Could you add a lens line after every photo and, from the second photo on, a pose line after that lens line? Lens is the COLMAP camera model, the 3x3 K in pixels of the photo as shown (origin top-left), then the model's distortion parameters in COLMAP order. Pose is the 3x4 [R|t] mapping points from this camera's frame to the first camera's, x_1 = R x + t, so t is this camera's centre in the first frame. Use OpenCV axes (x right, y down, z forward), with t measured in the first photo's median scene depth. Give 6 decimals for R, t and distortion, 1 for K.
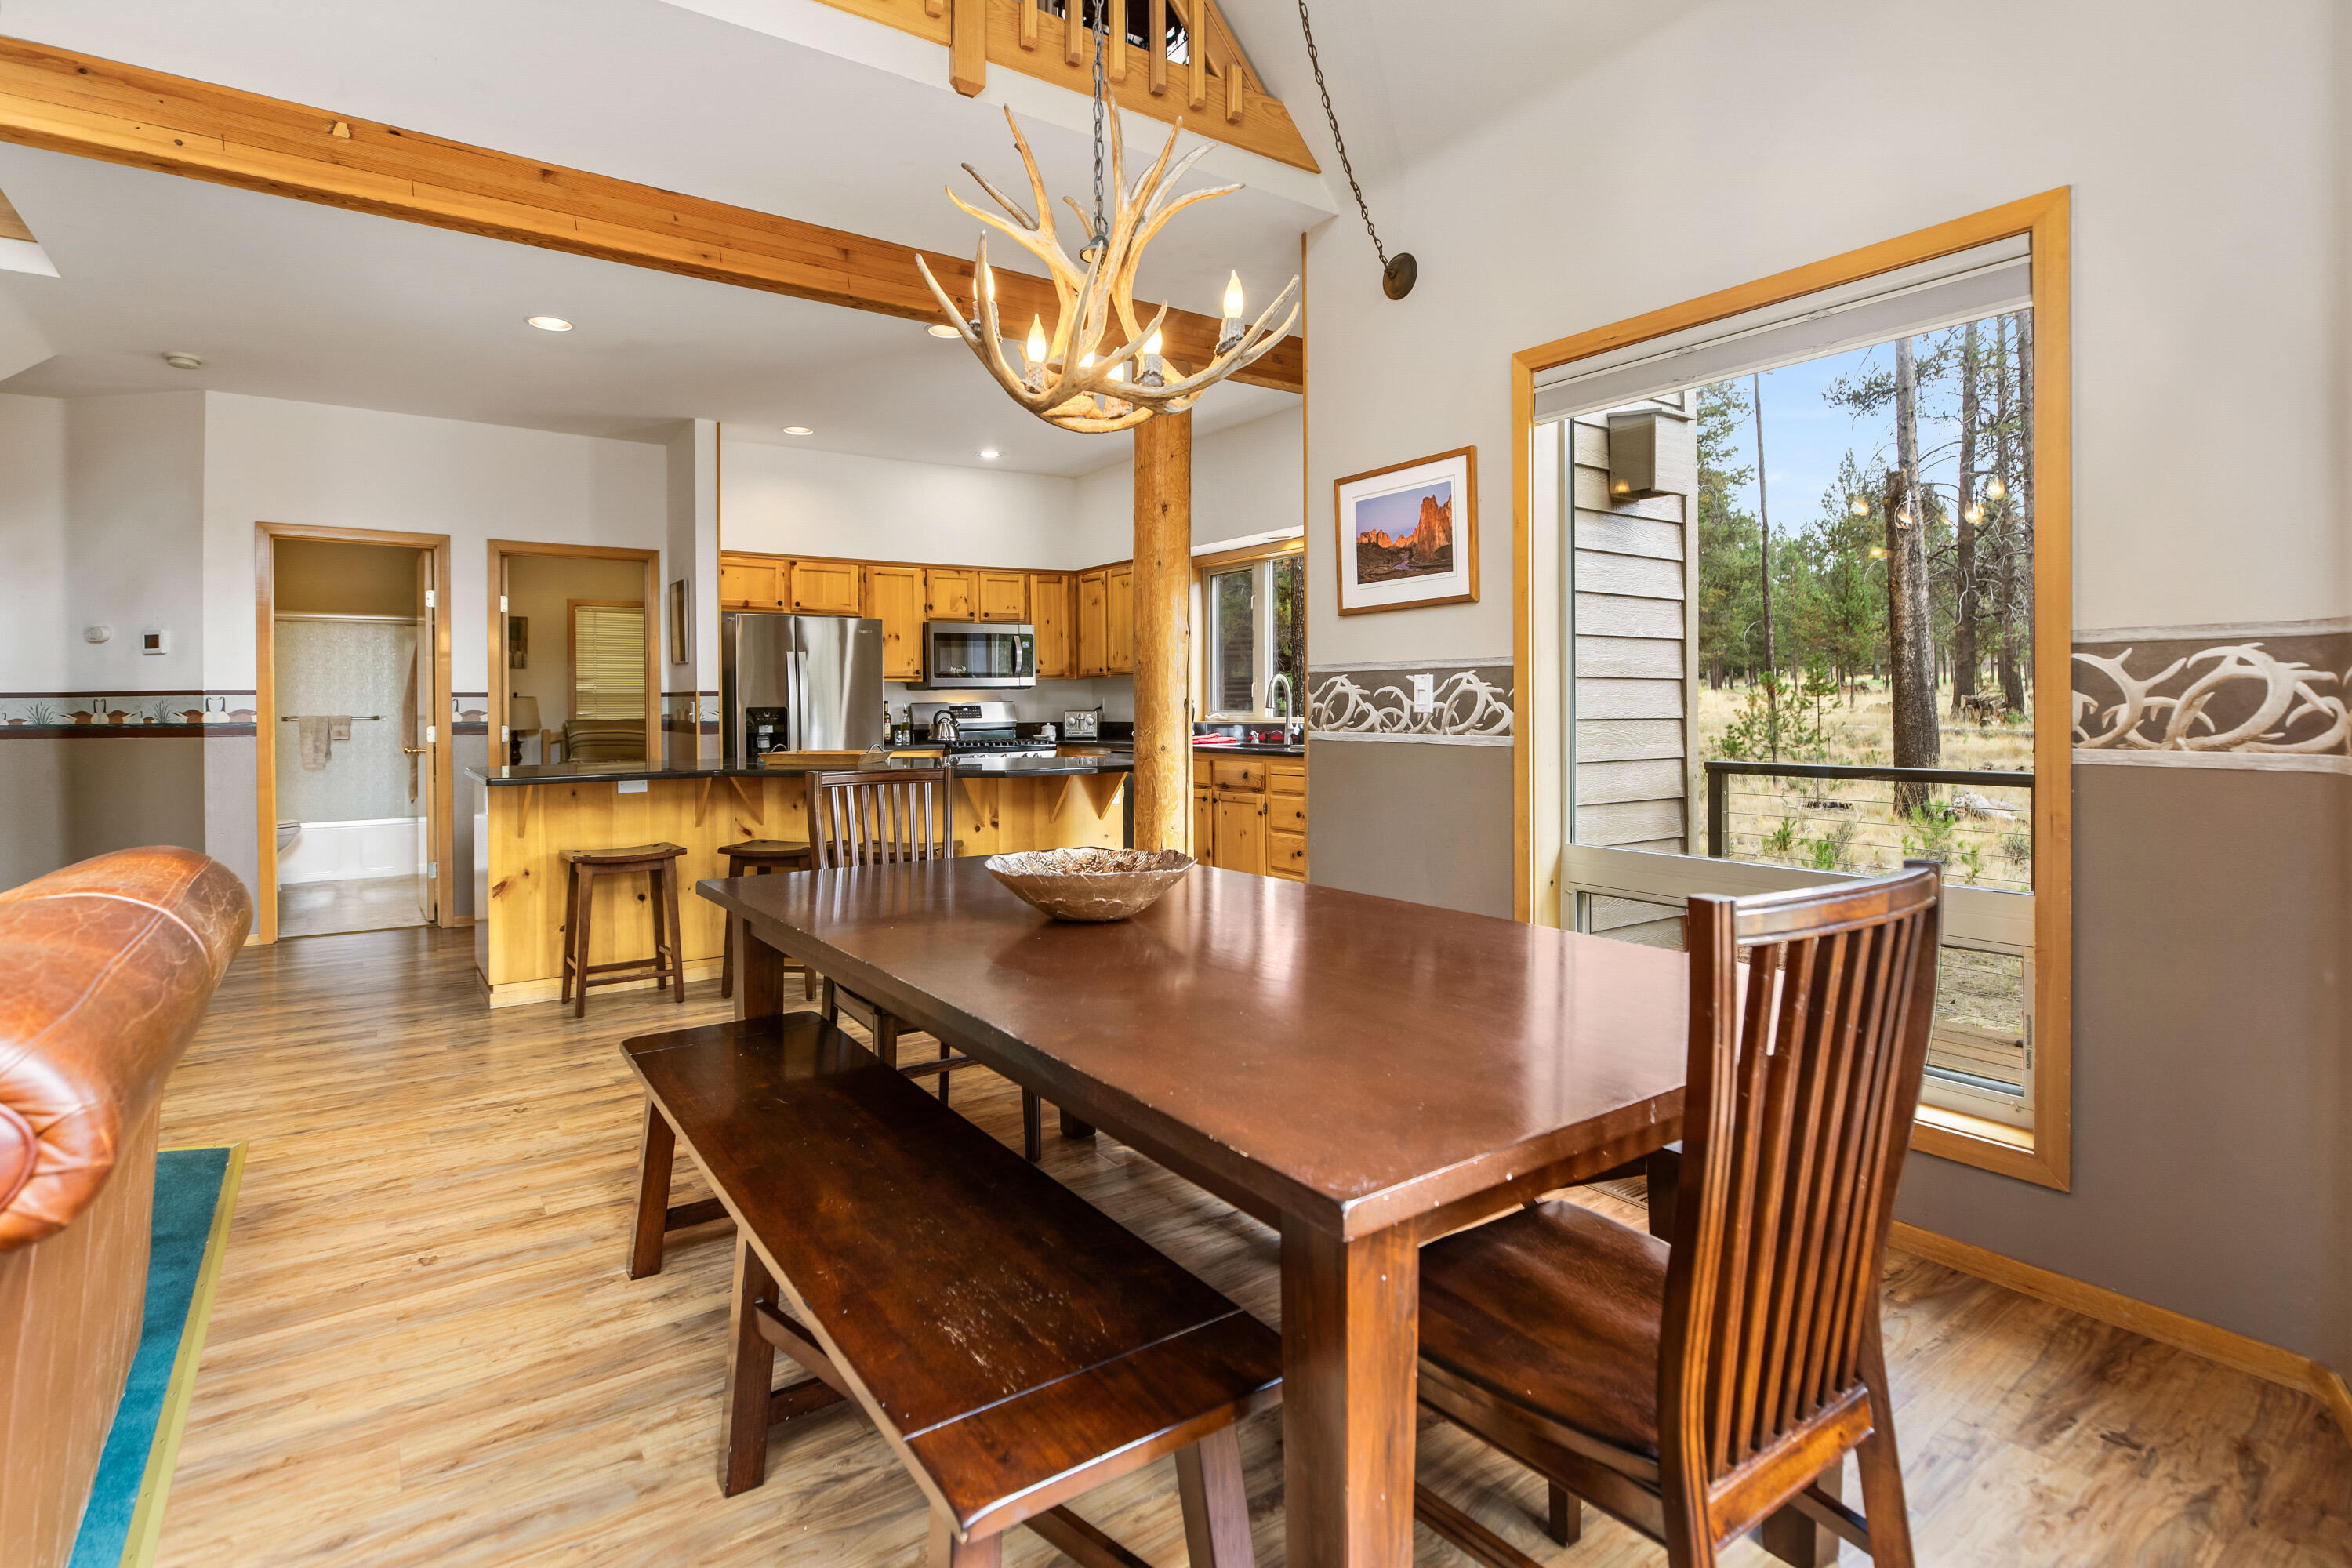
lens RADIAL K [[1146.7, 0, 1177.4], [0, 1146.7, 717.8], [0, 0, 1]] dist [-0.078880, -0.000134]
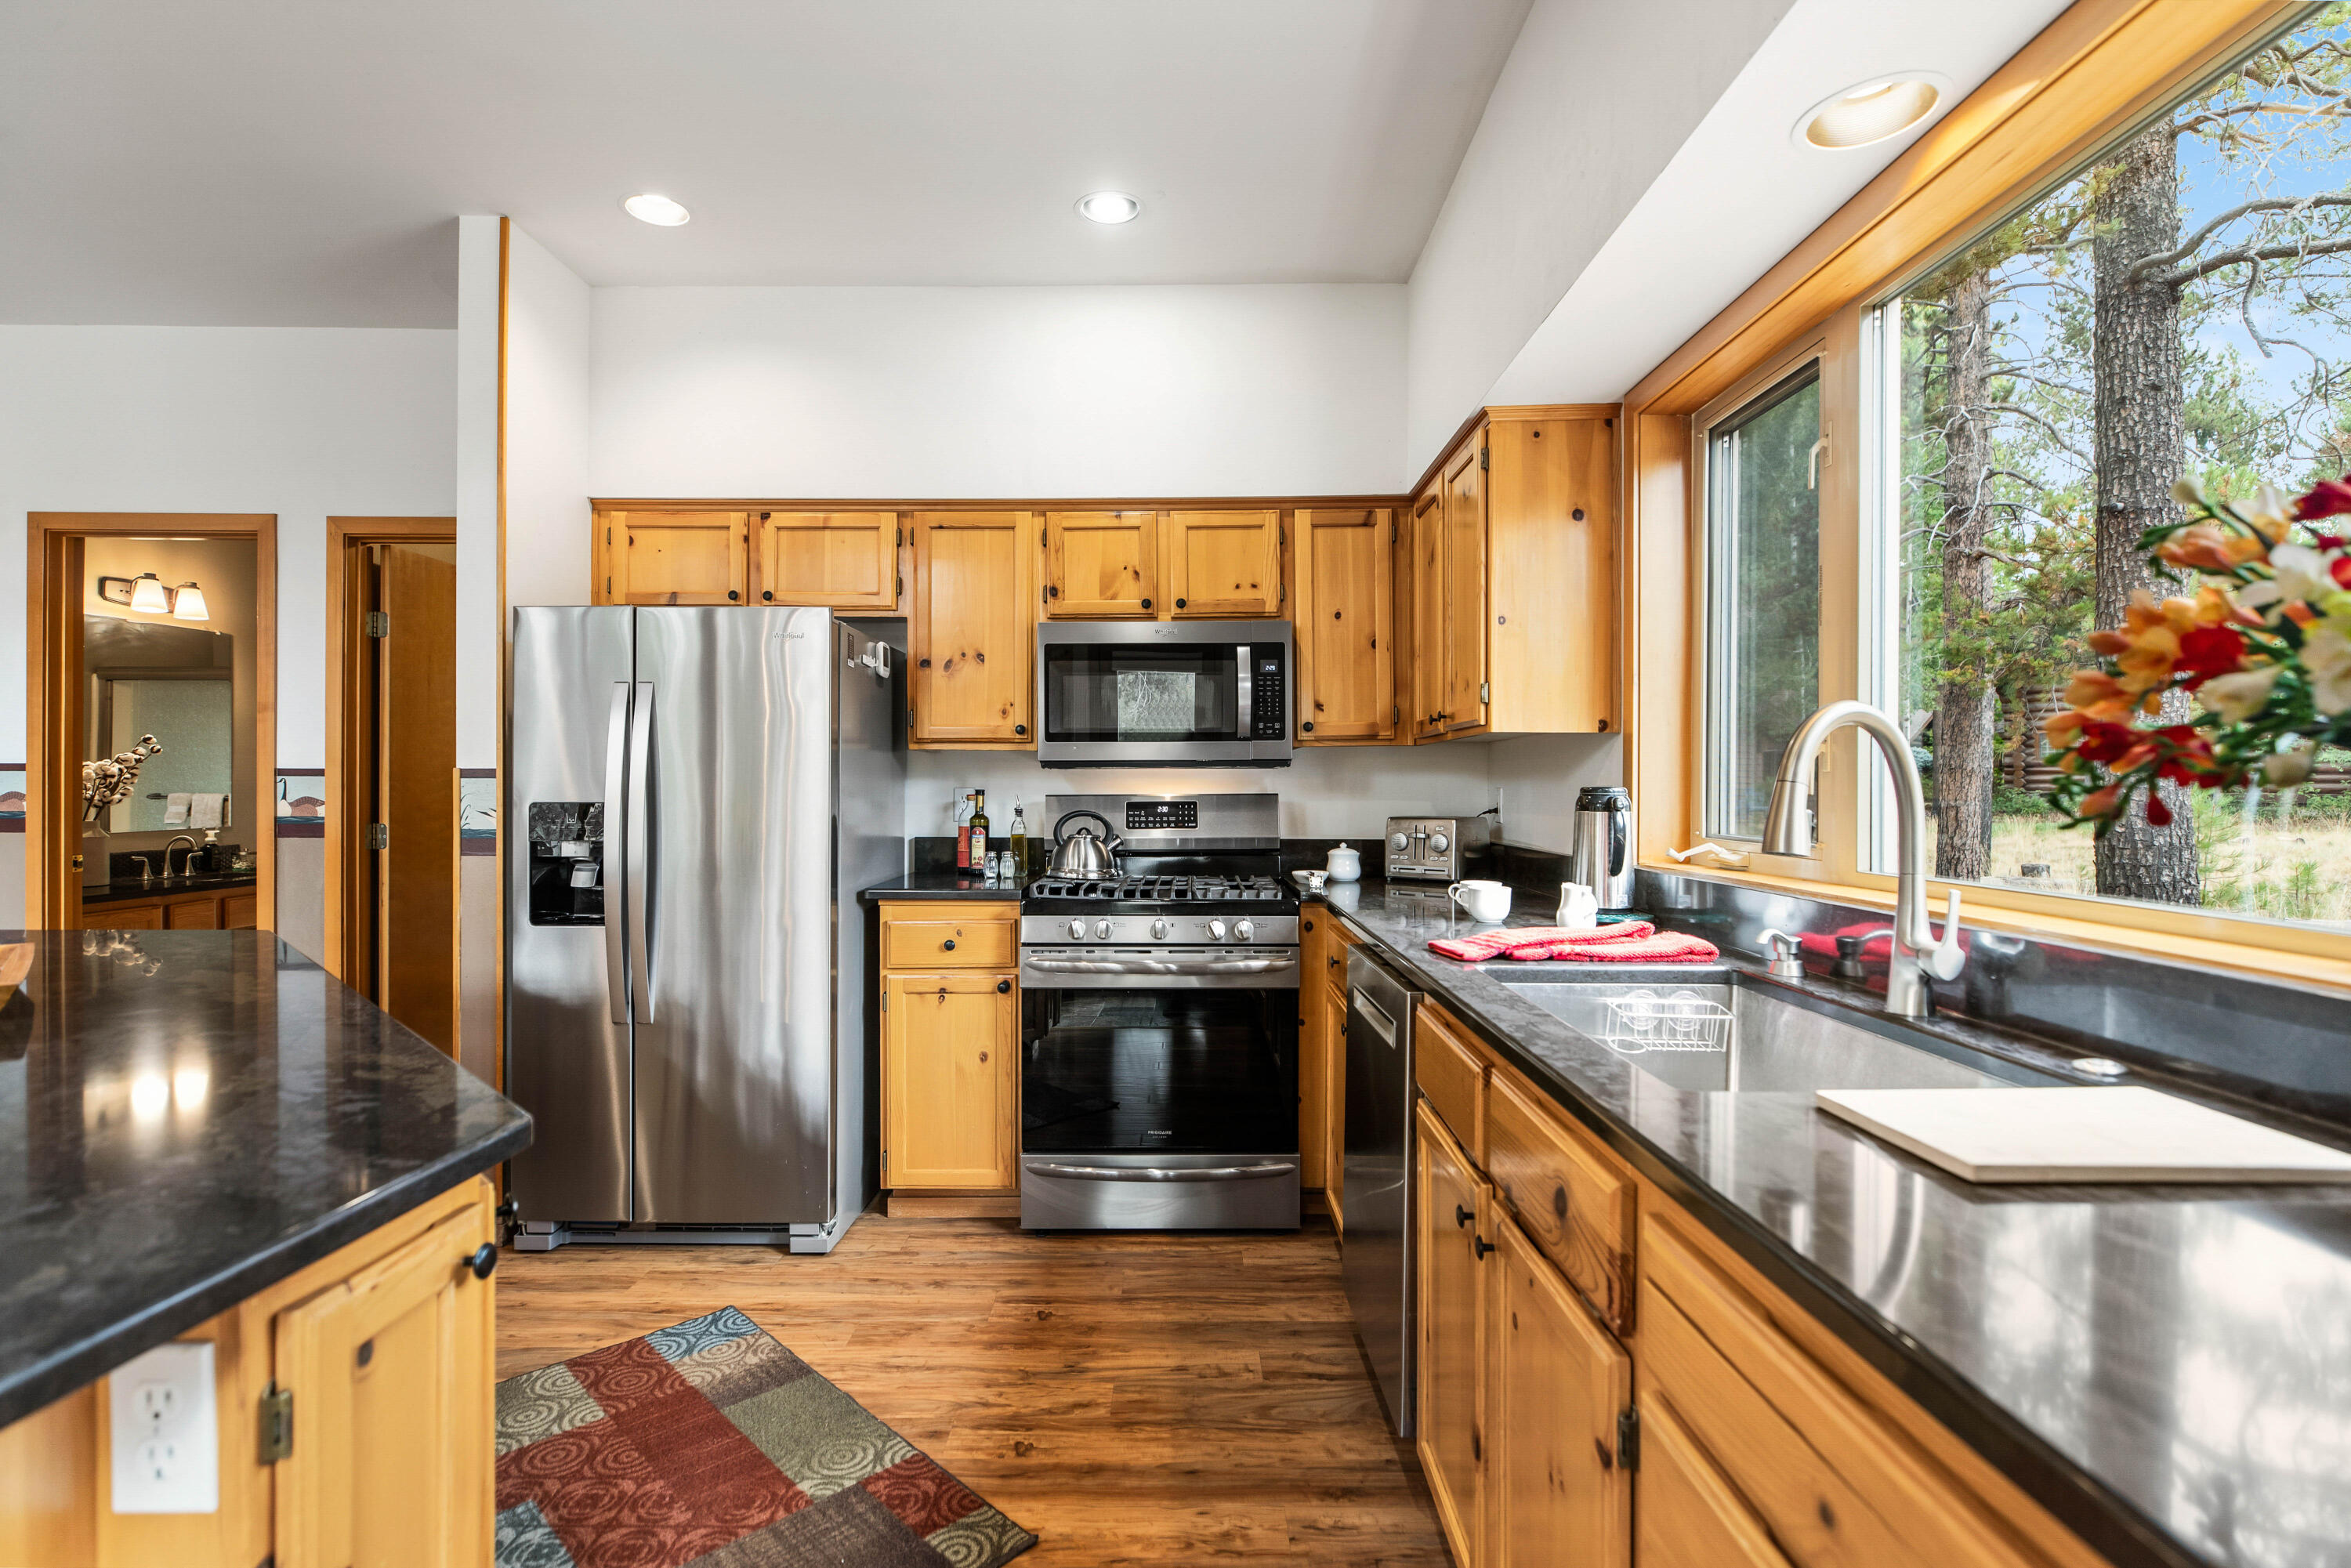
lens RADIAL K [[1149.4, 0, 1170.5], [0, 1149.4, 777.7], [0, 0, 1]] dist [-0.004498, -0.000112]
pose [[0.813642, 0.007362, -0.581320, 0.098812], [-0.017495, 0.999777, -0.011825, -0.015751], [0.581103, 0.019791, 0.813589, 0.647079]]
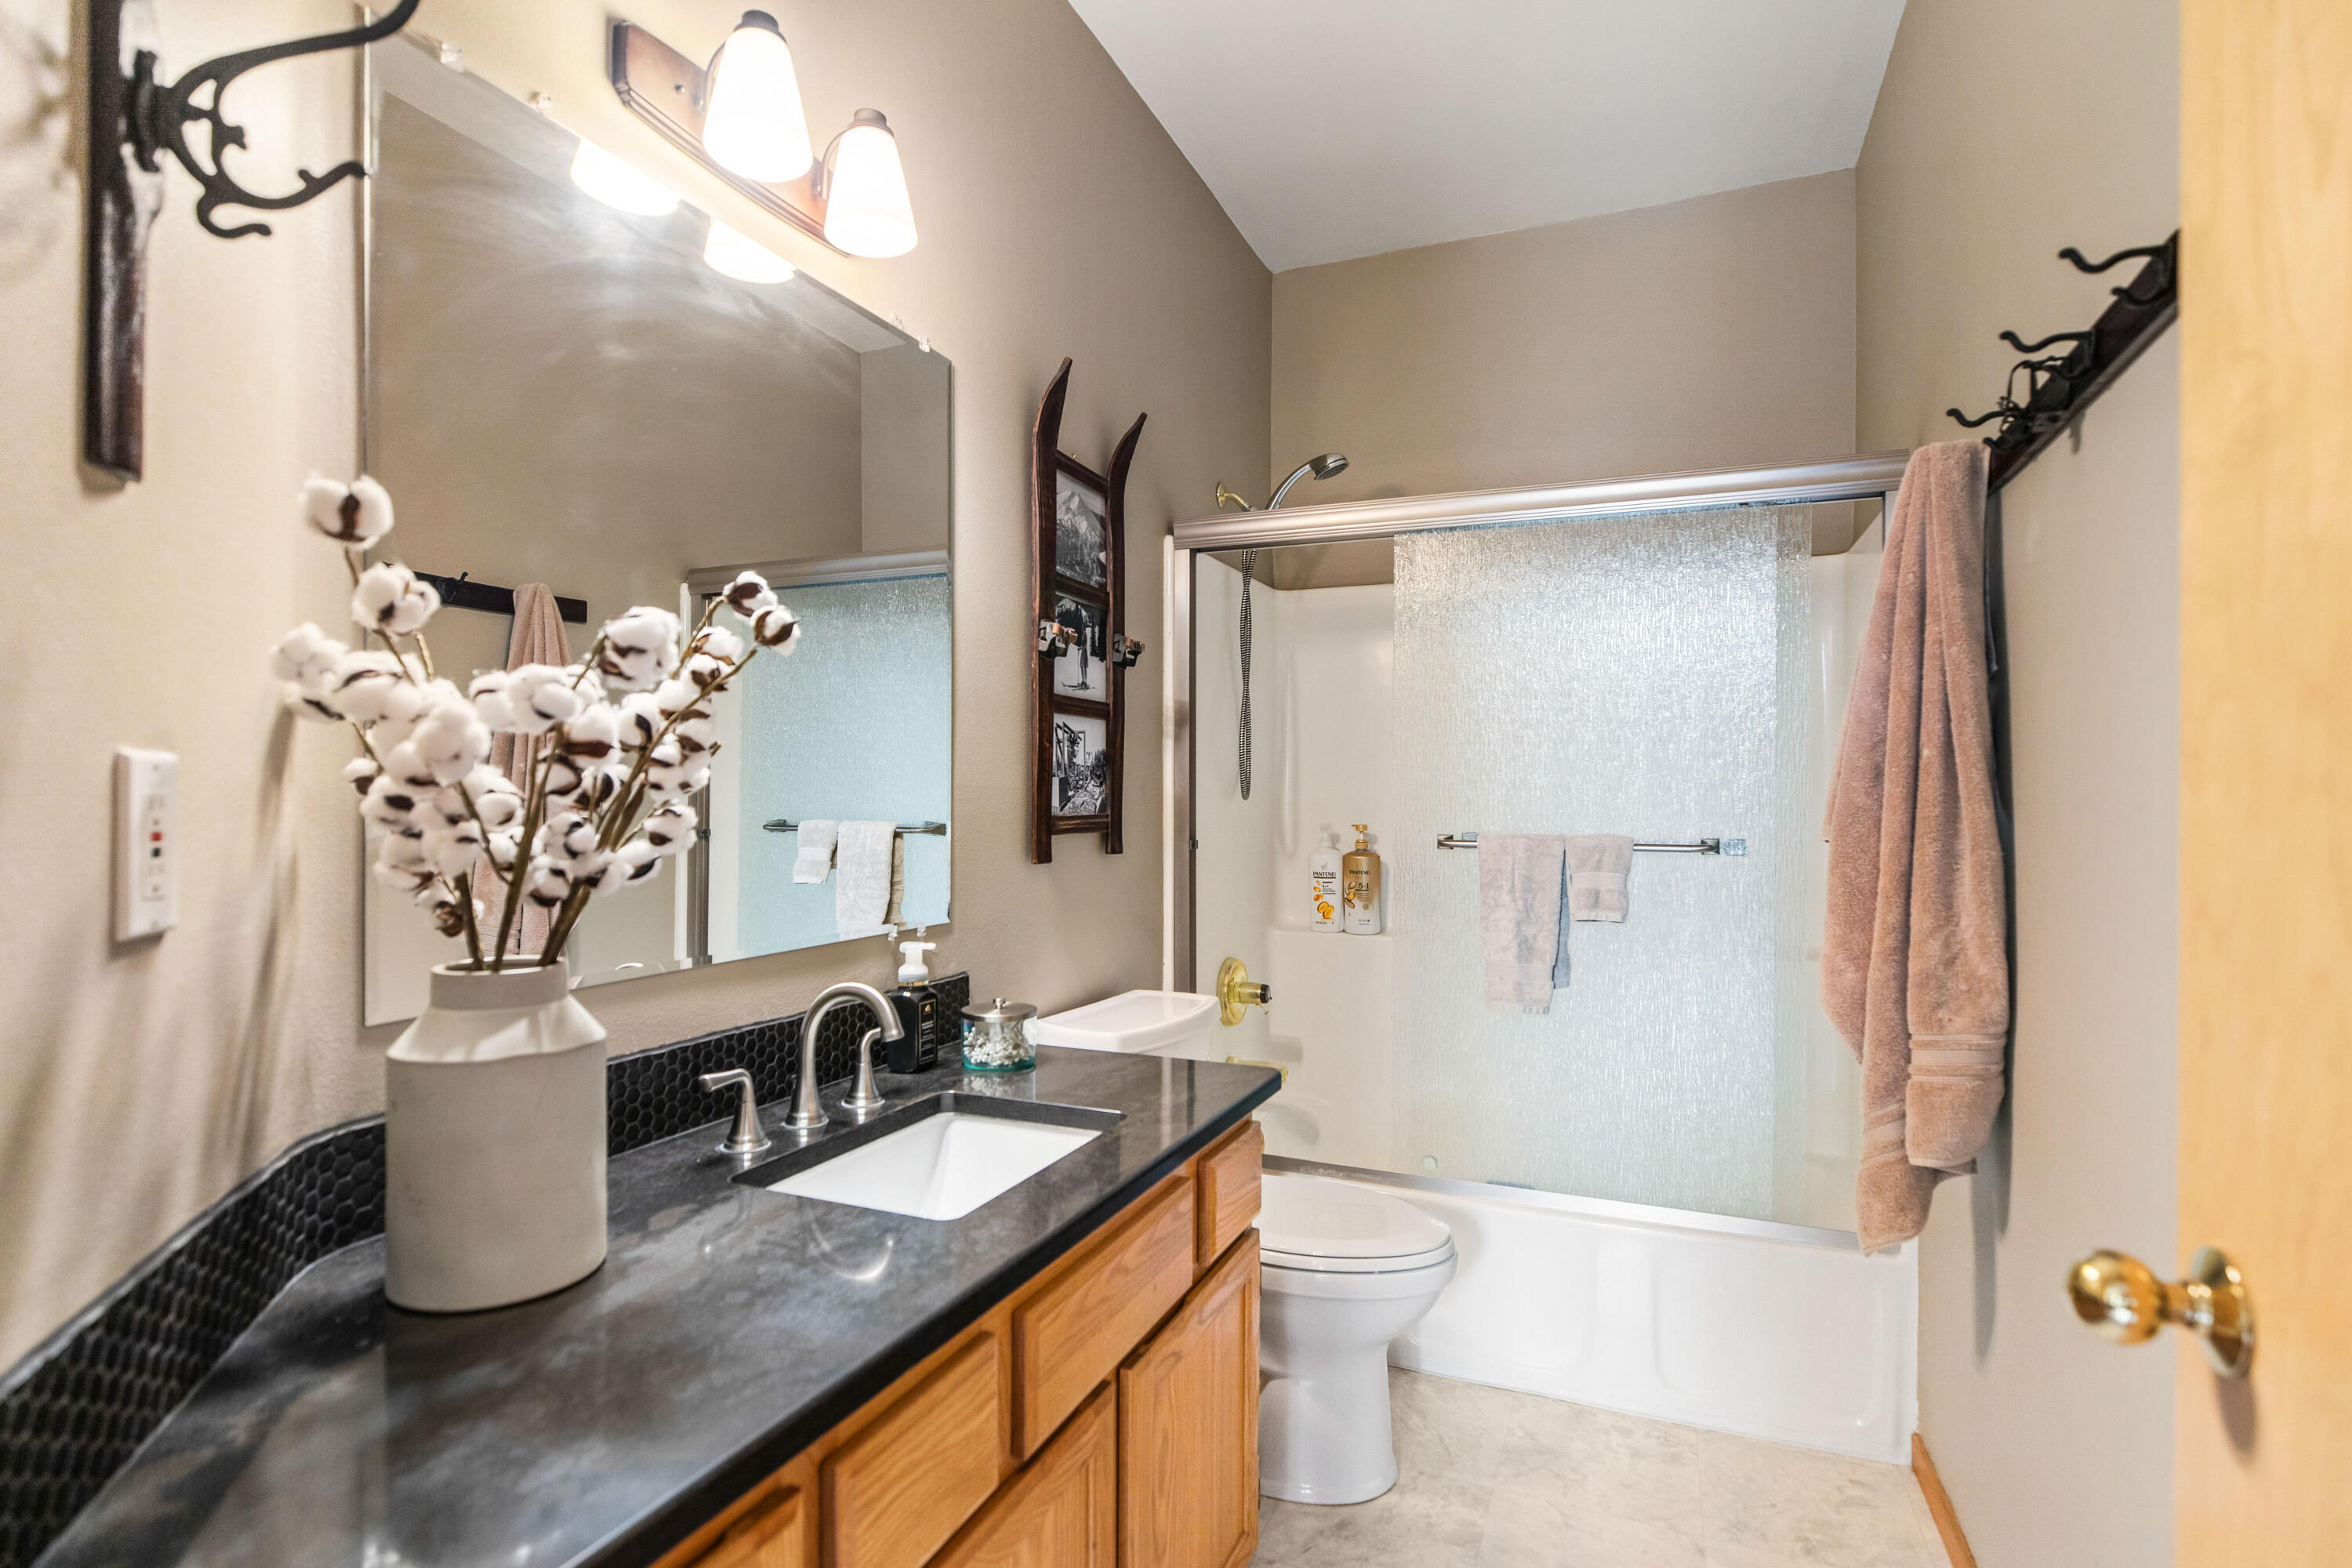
lens RADIAL K [[1149.9, 0, 1171.0], [0, 1149.9, 777.7], [0, 0, 1]] dist [-0.004498, -0.000112]
pose [[0.525768, -0.006008, -0.850607, -0.619228], [-0.023006, 0.999509, -0.021280, -0.009841], [0.850317, 0.030758, 0.525372, 0.812398]]
